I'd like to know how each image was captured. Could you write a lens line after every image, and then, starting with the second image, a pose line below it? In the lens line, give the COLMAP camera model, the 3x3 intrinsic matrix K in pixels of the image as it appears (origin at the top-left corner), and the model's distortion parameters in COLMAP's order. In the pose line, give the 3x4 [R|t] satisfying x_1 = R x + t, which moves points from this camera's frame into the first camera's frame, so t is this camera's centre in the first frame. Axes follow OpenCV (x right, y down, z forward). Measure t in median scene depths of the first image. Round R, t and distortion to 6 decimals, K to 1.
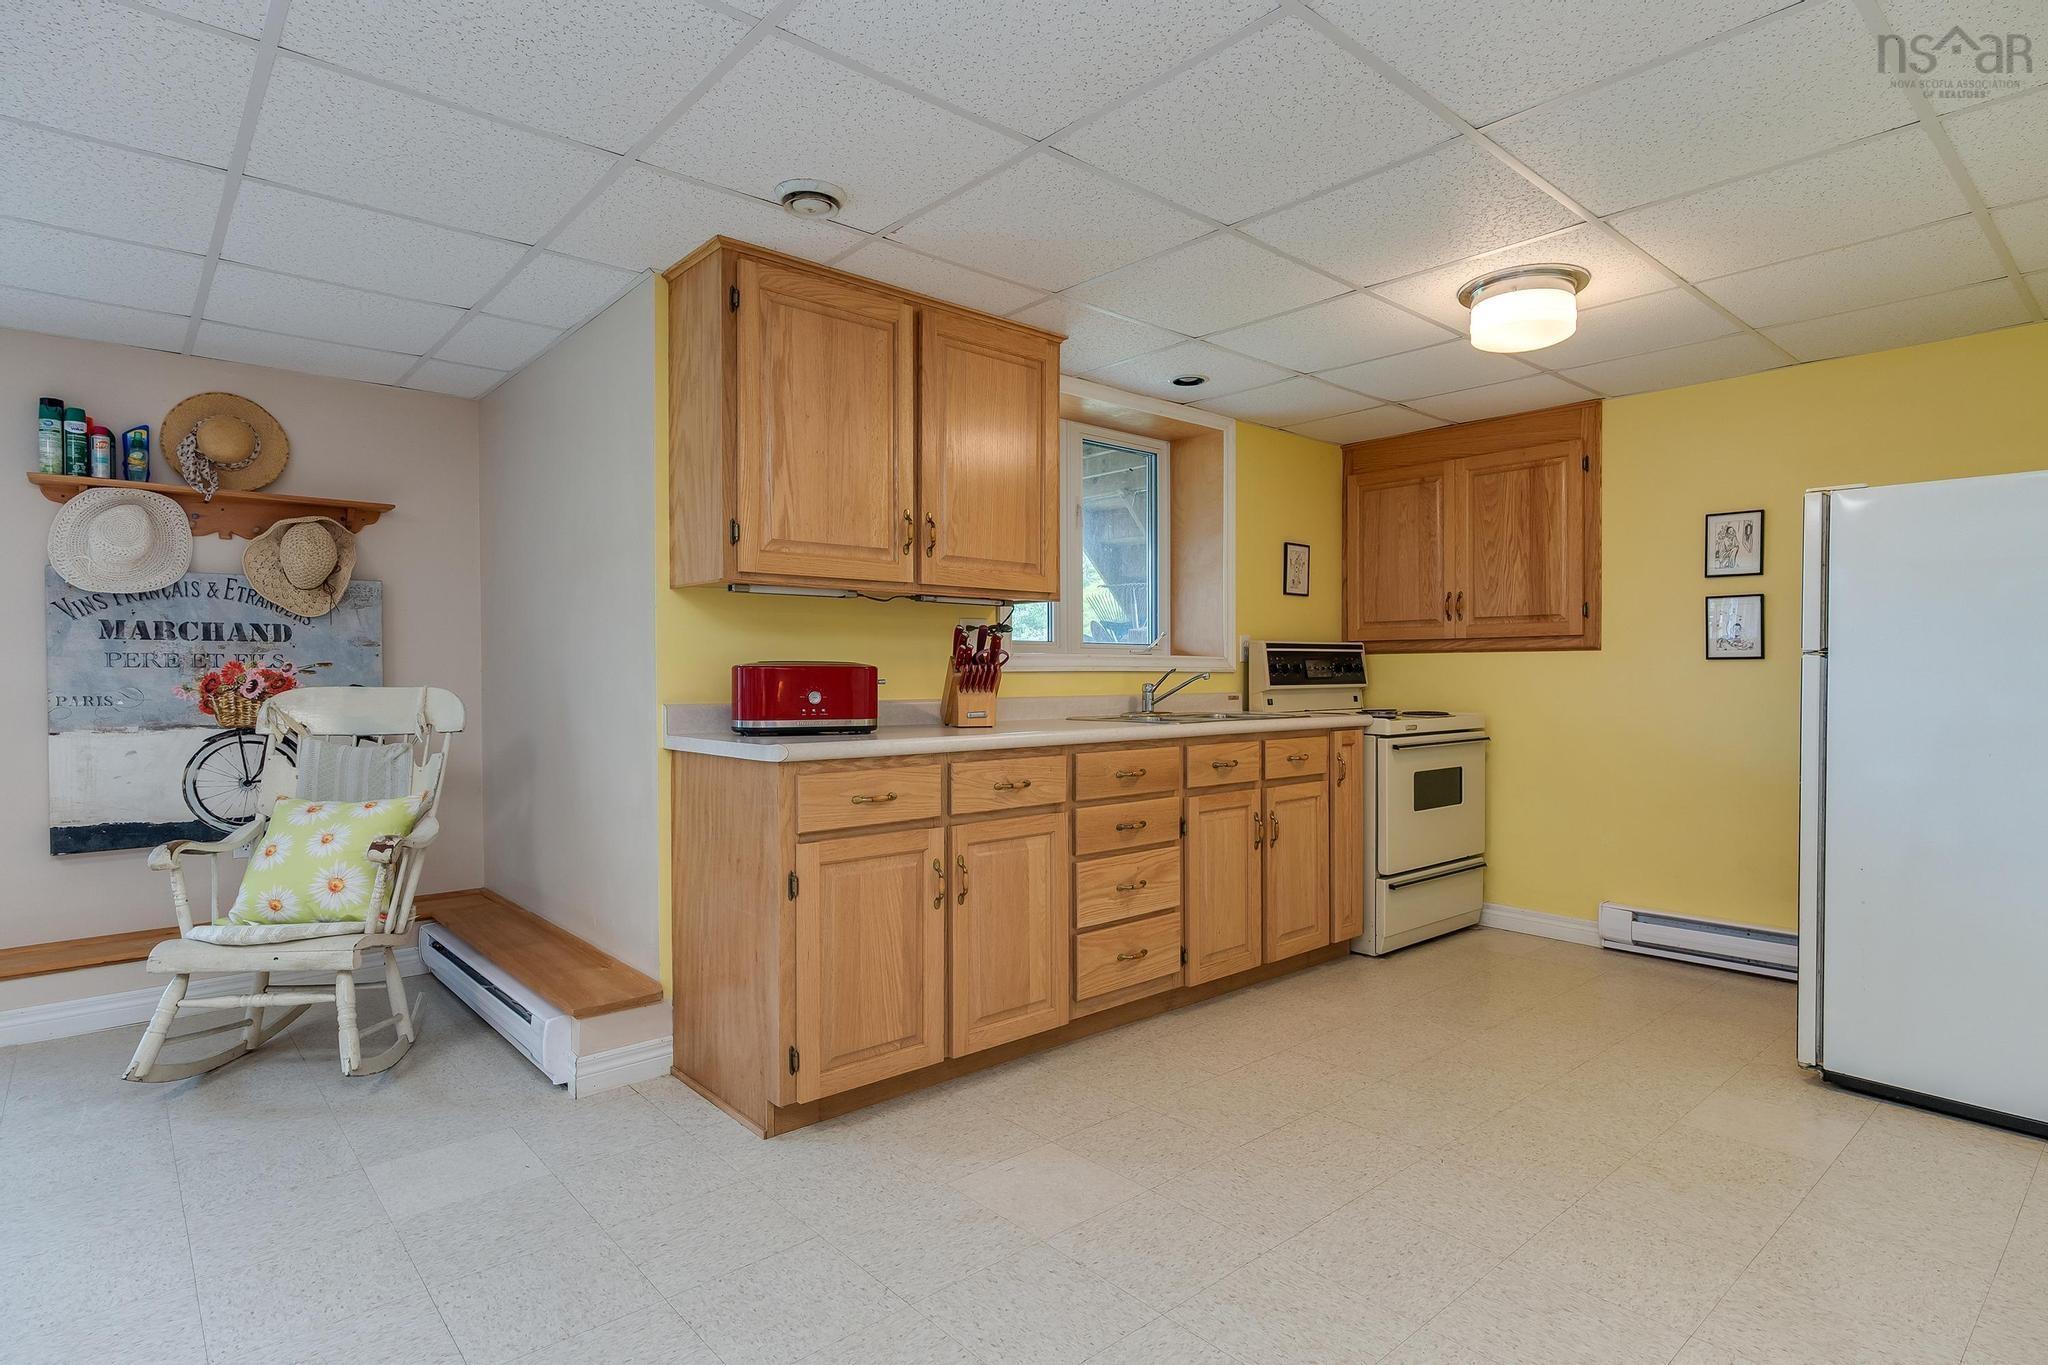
lens RADIAL K [[1062.2, 0, 1020.9], [0, 1062.2, 681.0], [0, 0, 1]] dist [-0.003160, 0.001517]
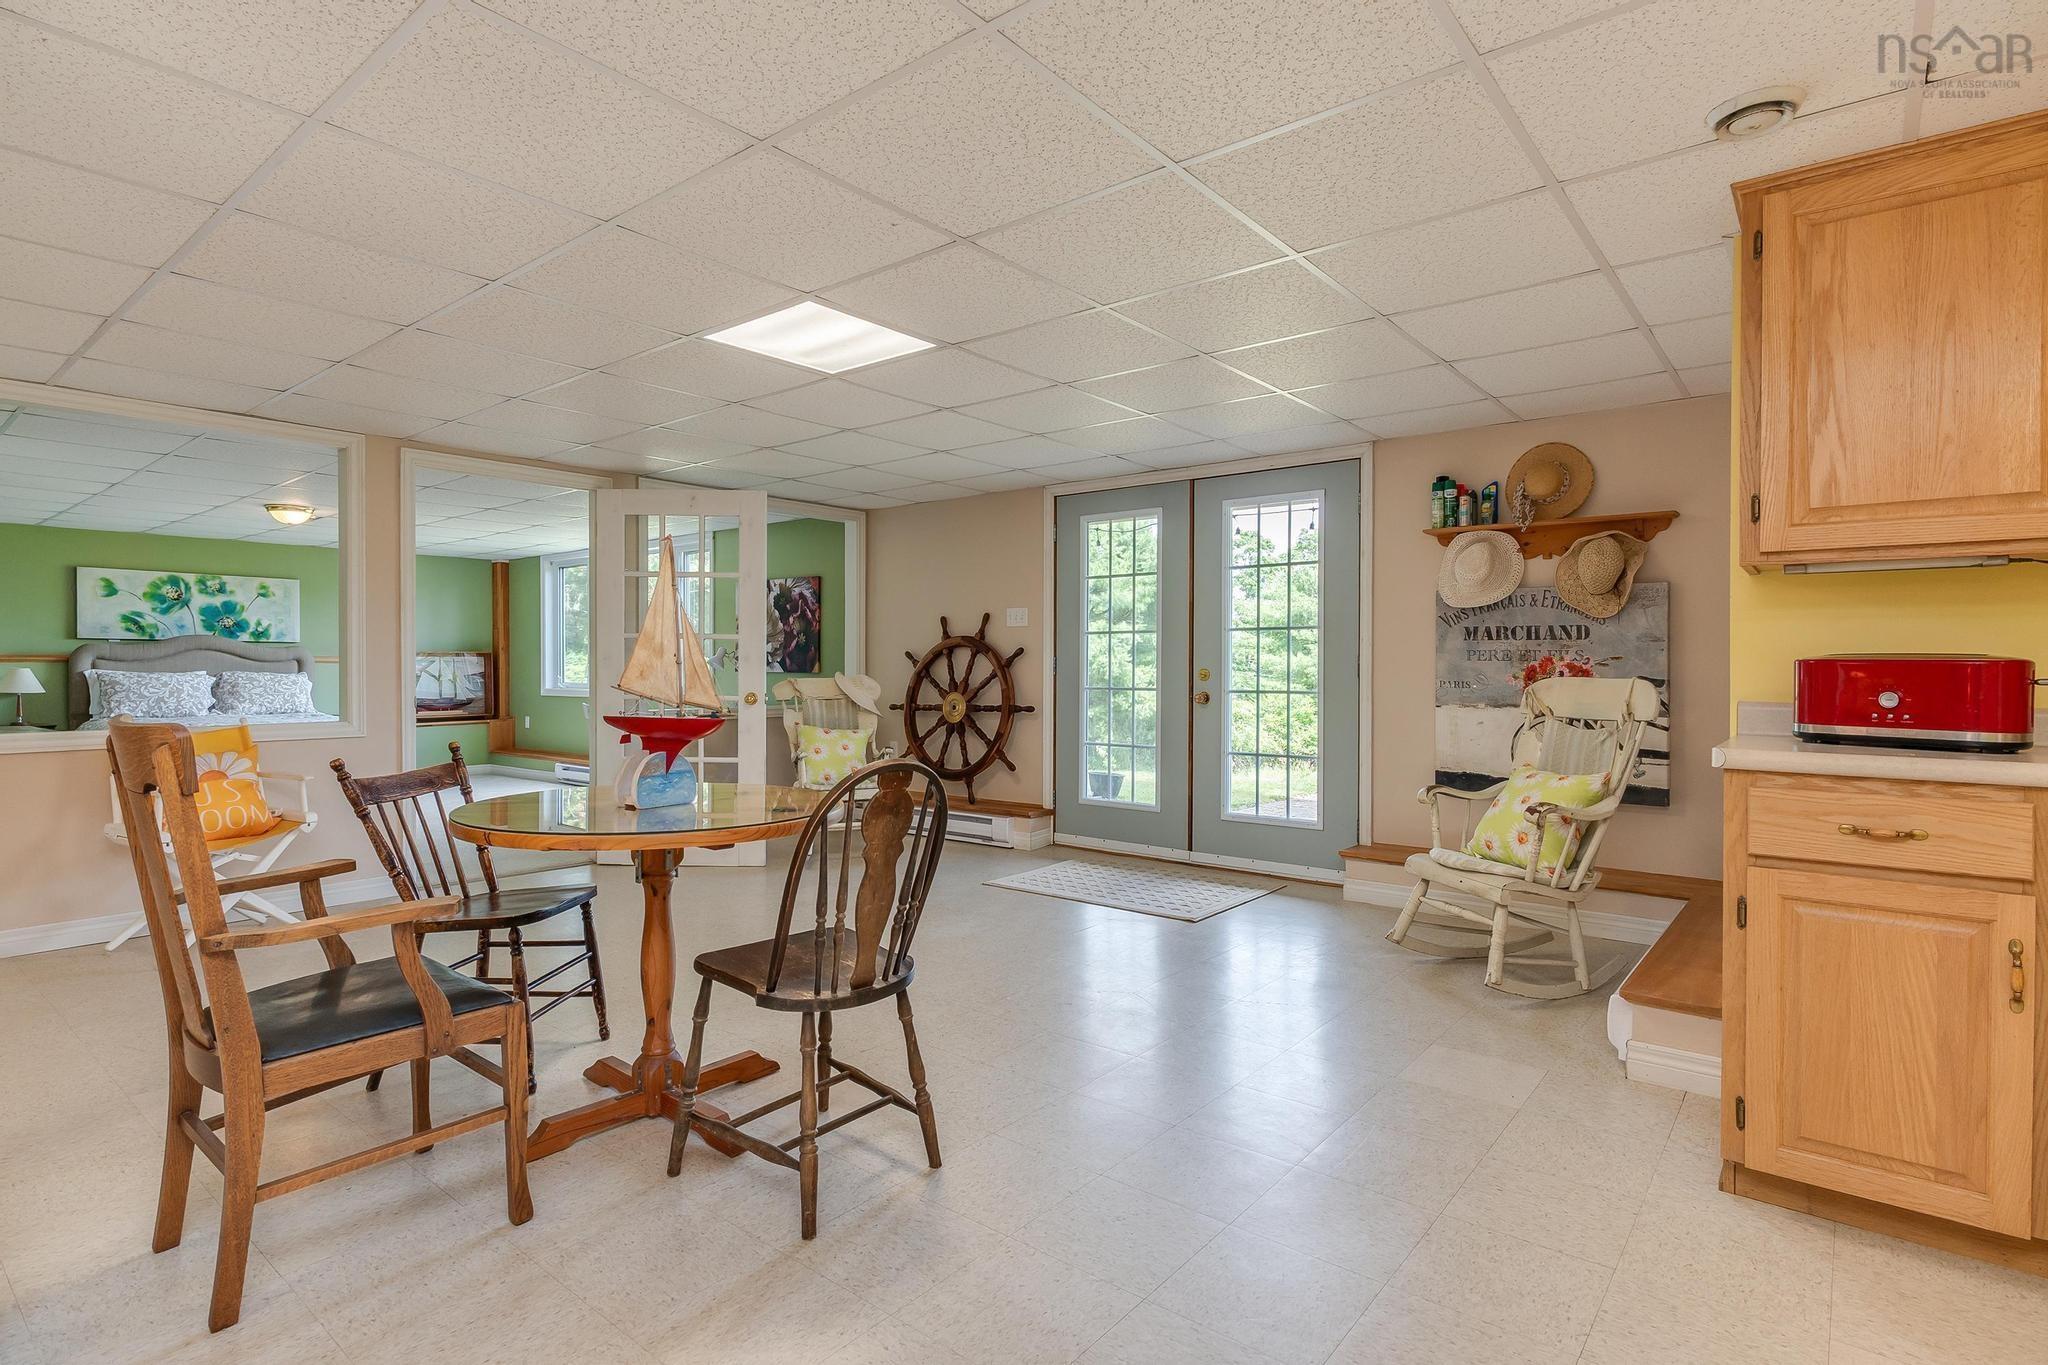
lens RADIAL K [[1020.9, 0, 1033.7], [0, 1020.9, 674.0], [0, 0, 1]] dist [-0.005574, 0.004319]
pose [[0.172743, 0.012664, -0.984885, 0.364396], [-0.011061, 0.999879, 0.010917, -0.003859], [0.984905, 0.009008, 0.172863, 0.204417]]
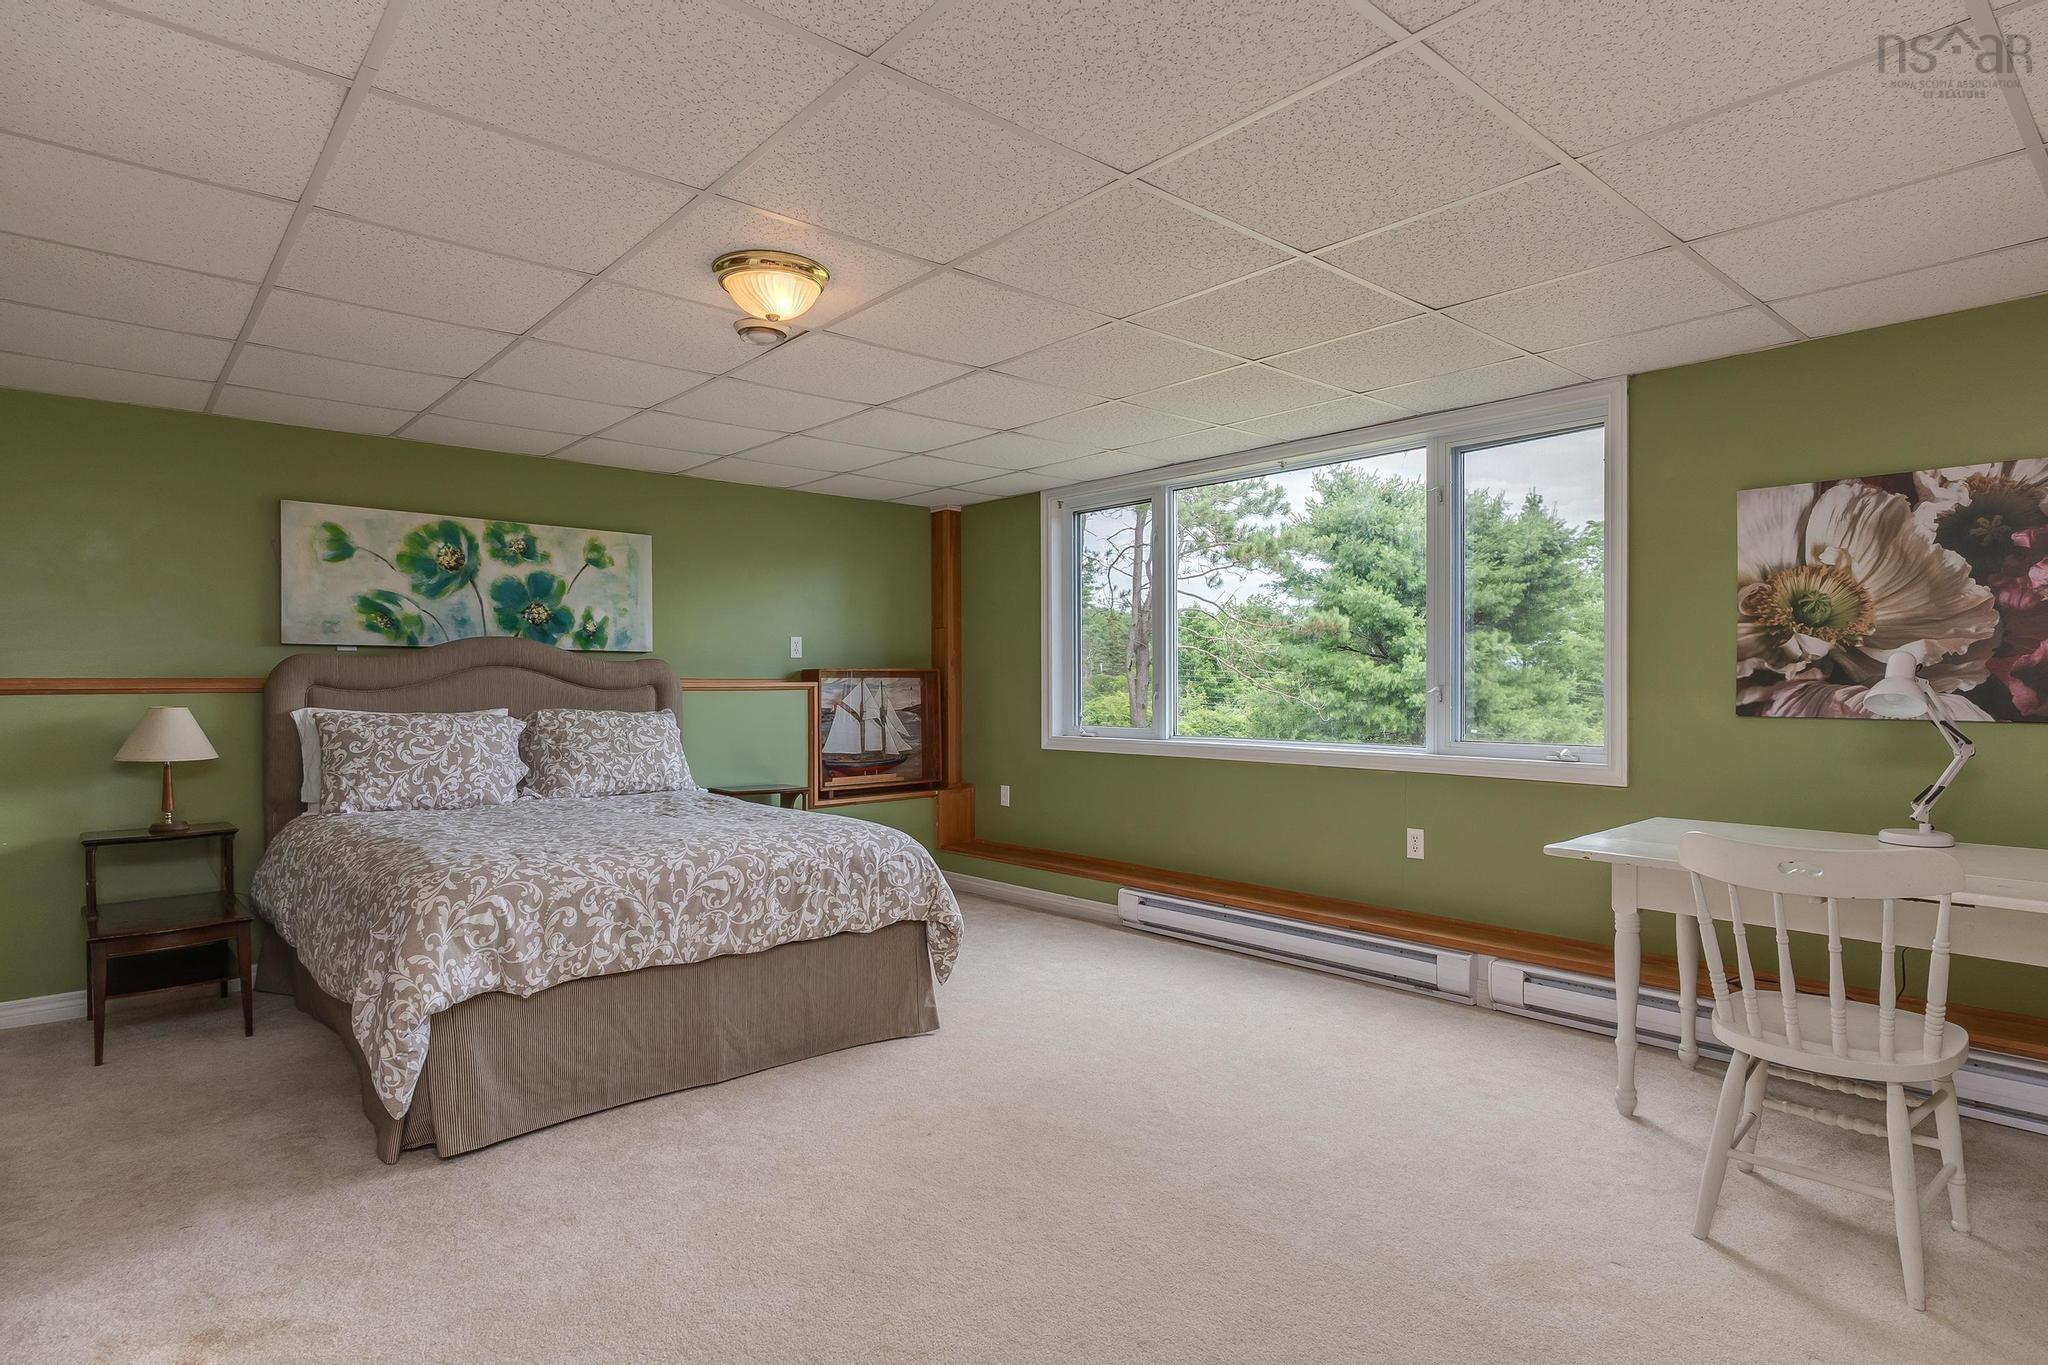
lens RADIAL K [[1086.6, 0, 1044.1], [0, 1086.6, 702.1], [0, 0, 1]] dist [-0.003440, -0.000092]
pose [[0.006012, 0.021724, -0.999746, -1.084338], [-0.009576, 0.999719, 0.021666, -0.004804], [0.999936, 0.009443, 0.006218, -0.696881]]
